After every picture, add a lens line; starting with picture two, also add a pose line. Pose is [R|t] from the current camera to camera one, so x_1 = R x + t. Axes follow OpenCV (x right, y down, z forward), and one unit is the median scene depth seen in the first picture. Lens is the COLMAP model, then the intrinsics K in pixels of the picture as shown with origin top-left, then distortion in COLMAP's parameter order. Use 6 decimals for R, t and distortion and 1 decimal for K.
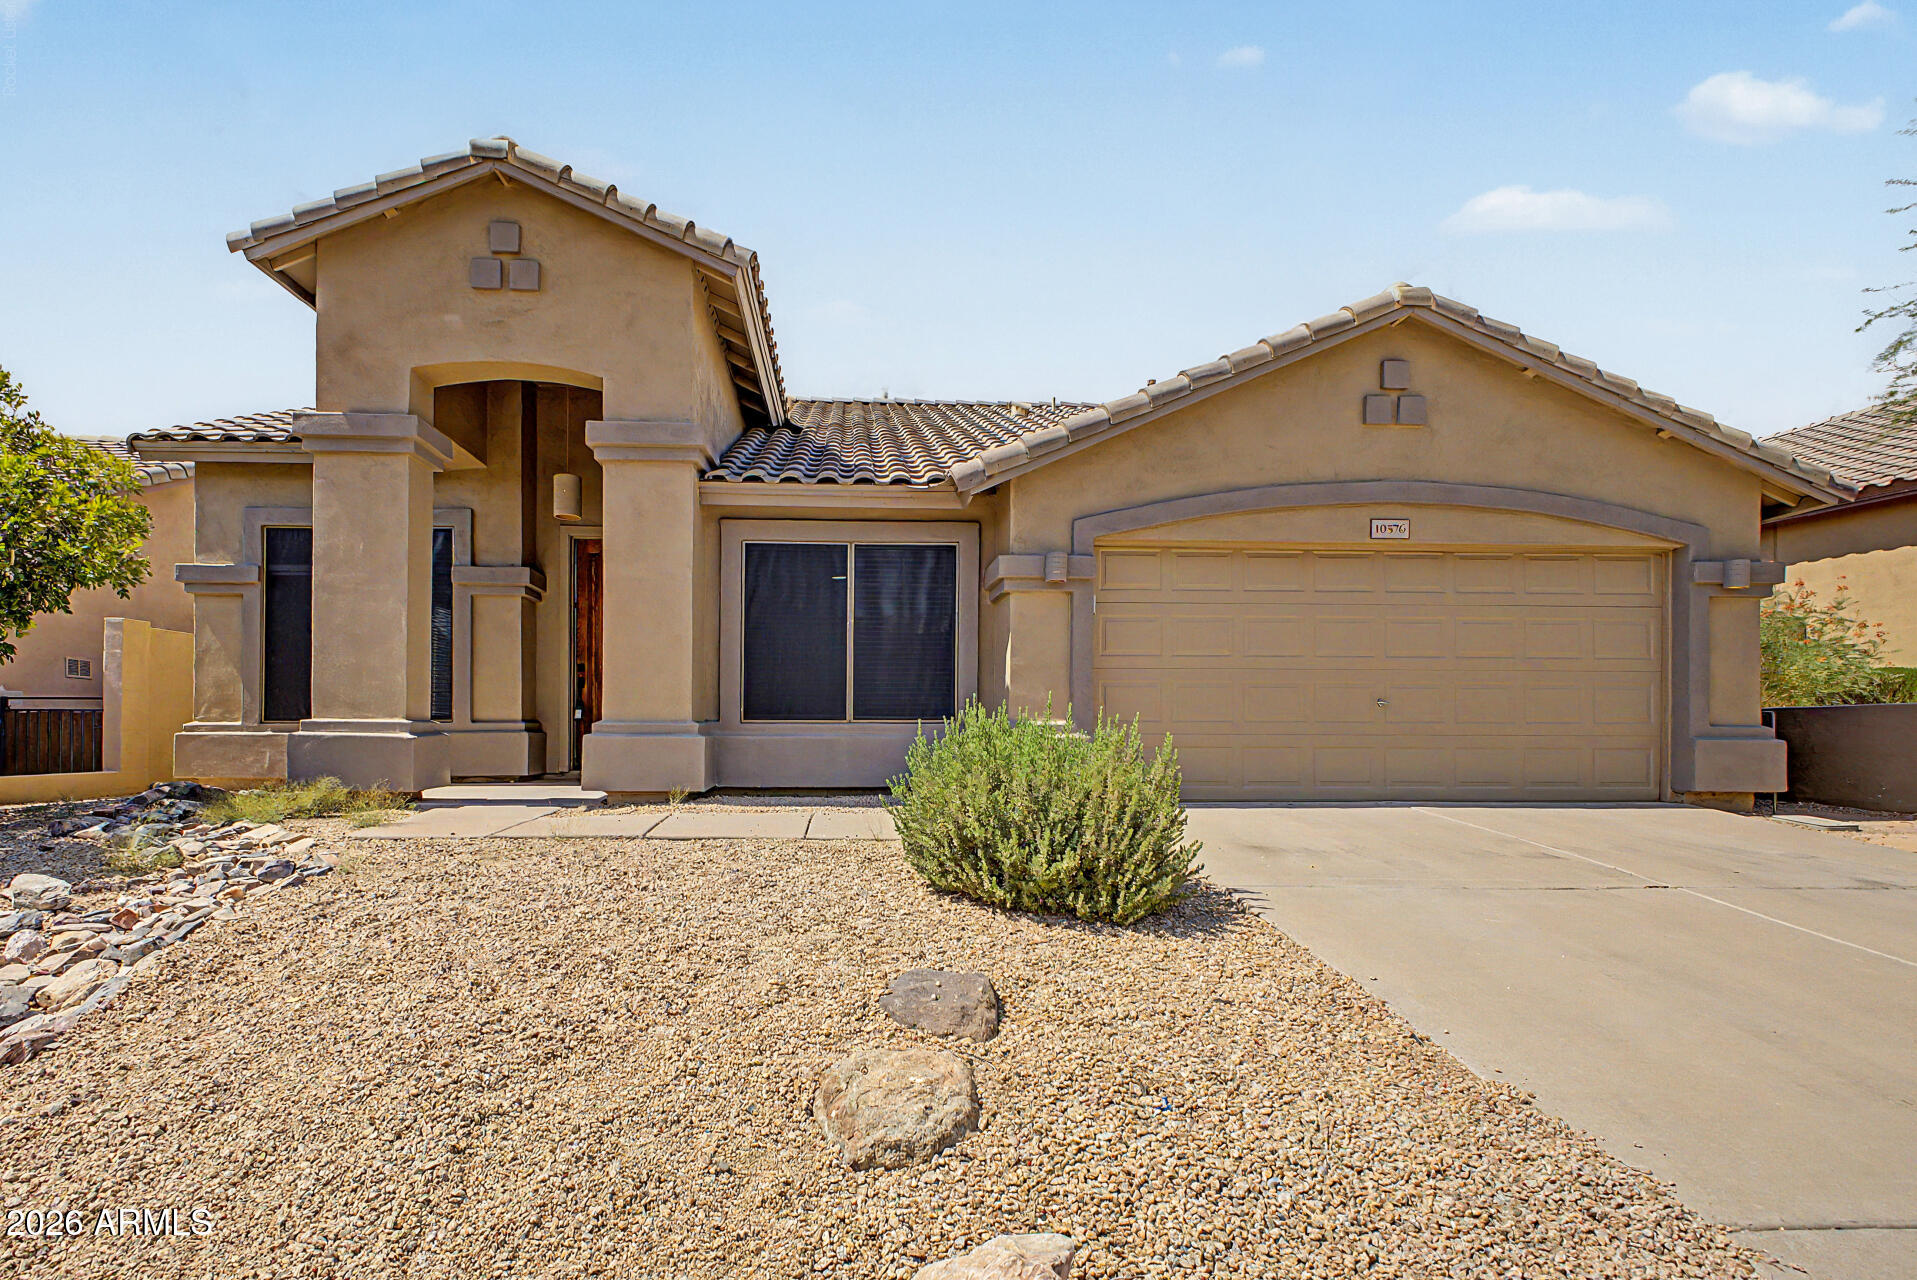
lens RADIAL K [[866.4, 0, 960.5], [0, 866.4, 699.1], [0, 0, 1]] dist [-0.002344, -0.000558]
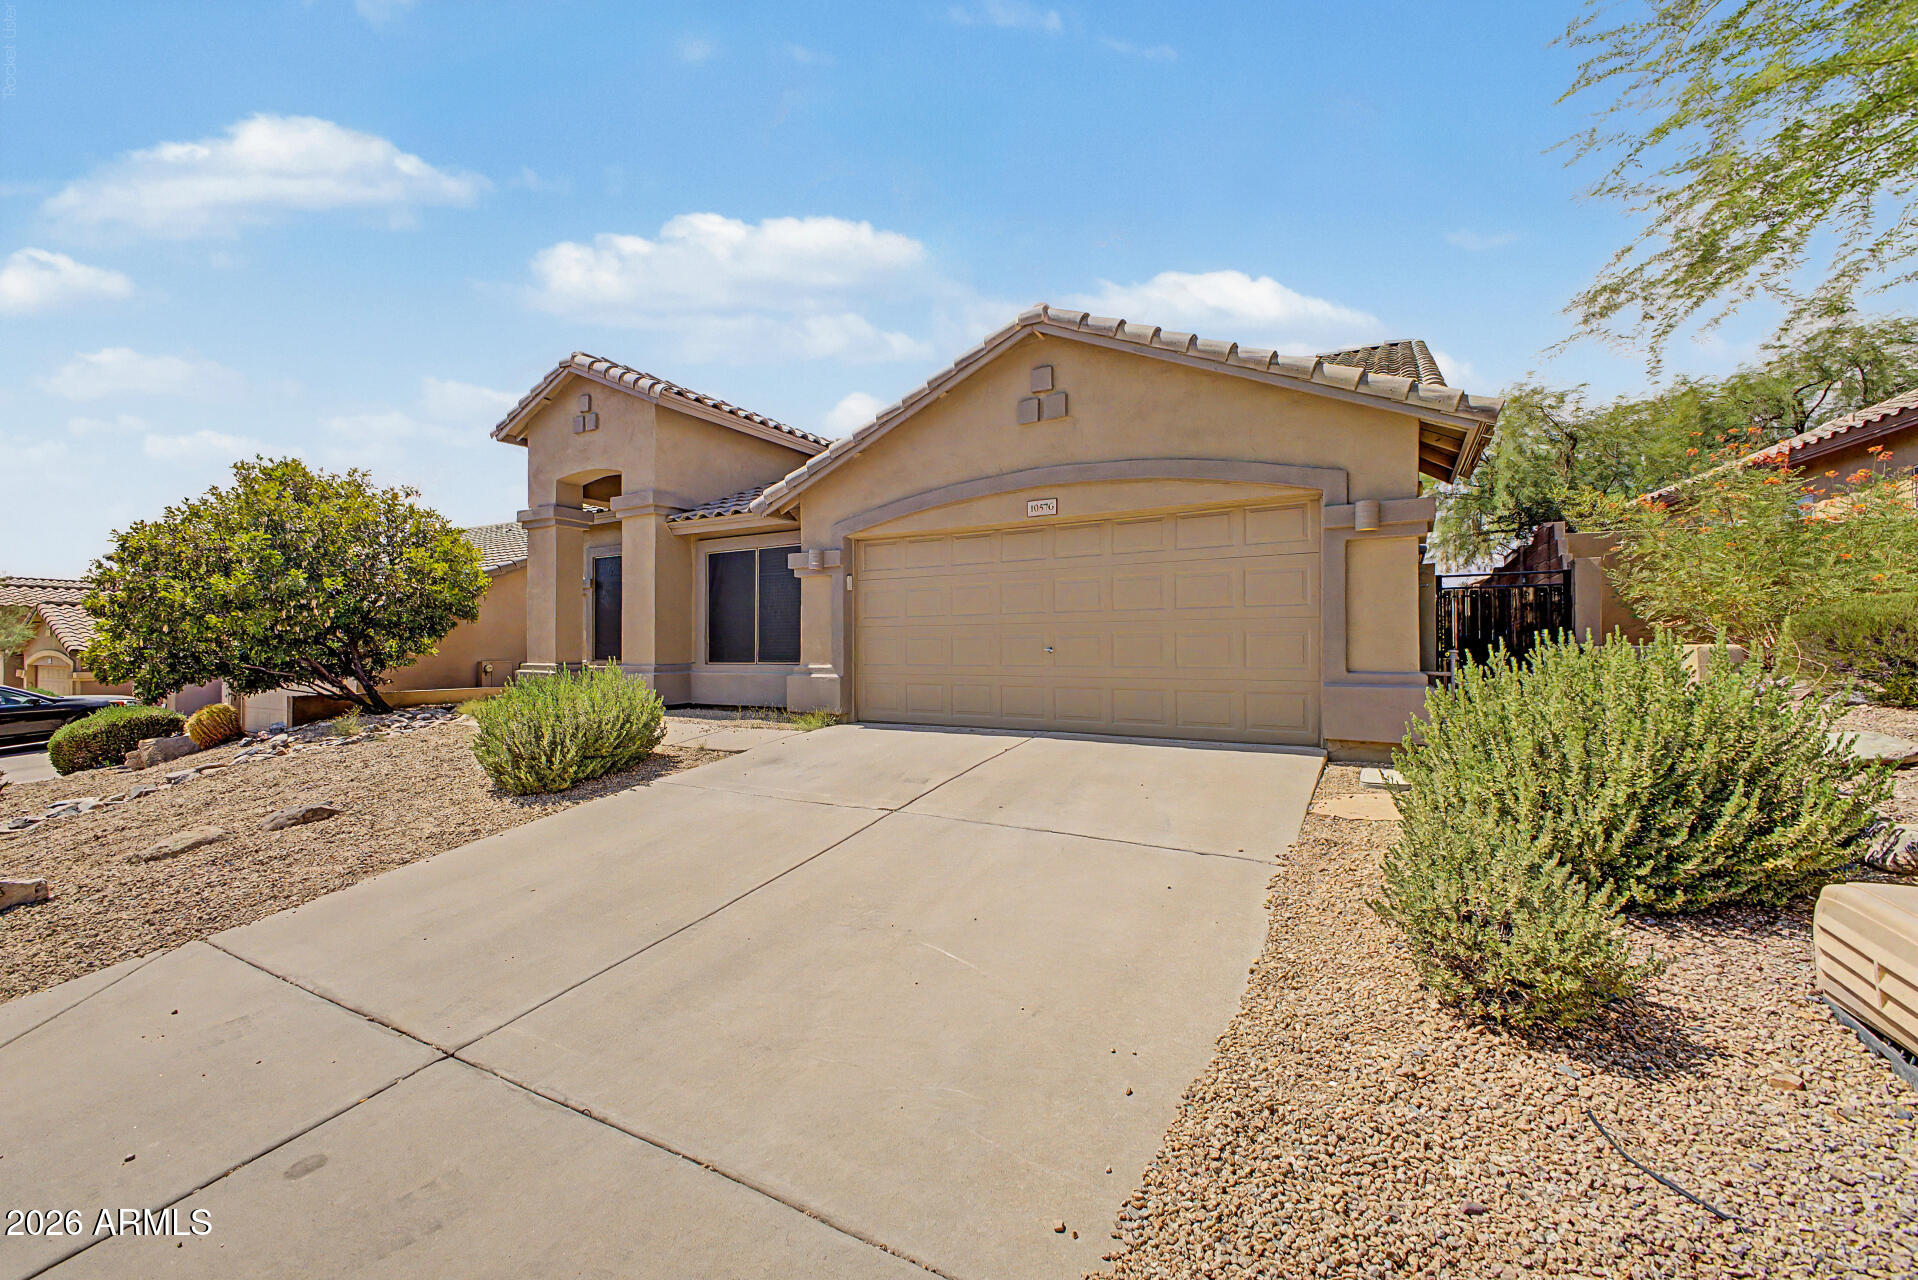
lens RADIAL K [[770.3, 0, 960.4], [0, 770.3, 635.2], [0, 0, 1]] dist [0.002107, 0.000096]
pose [[0.846276, -0.015392, -0.532523, 0.973500], [0.006359, 0.999803, -0.018793, 0.002906], [0.532707, 0.012518, 0.846207, 0.023102]]
